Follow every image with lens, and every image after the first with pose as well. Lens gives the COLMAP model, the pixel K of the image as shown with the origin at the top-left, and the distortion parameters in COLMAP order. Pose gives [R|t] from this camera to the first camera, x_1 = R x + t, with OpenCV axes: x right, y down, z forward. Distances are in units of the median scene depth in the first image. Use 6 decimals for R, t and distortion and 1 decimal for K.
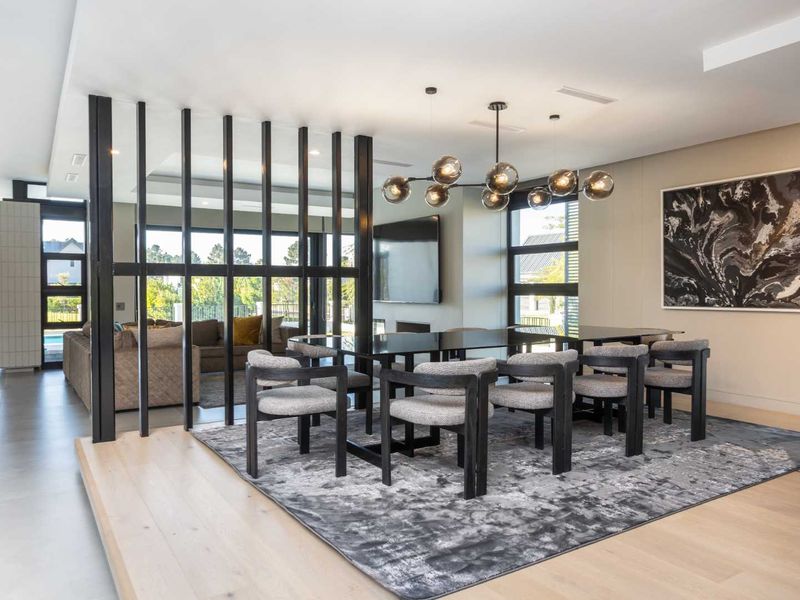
lens RADIAL K [[577.7, 0, 397.3], [0, 577.7, 317.5], [0, 0, 1]] dist [-0.002331, 0.001091]
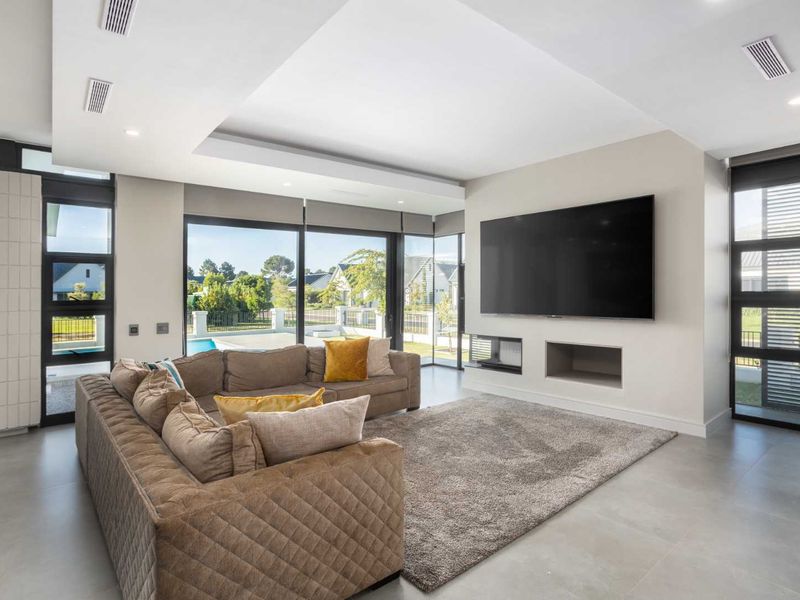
lens RADIAL K [[437.5, 0, 398.5], [0, 437.5, 298.6], [0, 0, 1]] dist [-0.016967, 0.001941]
pose [[0.993873, -0.011688, 0.109905, -0.270005], [0.015776, 0.999213, -0.036400, -0.034003], [-0.109393, 0.037911, 0.993275, 0.471417]]
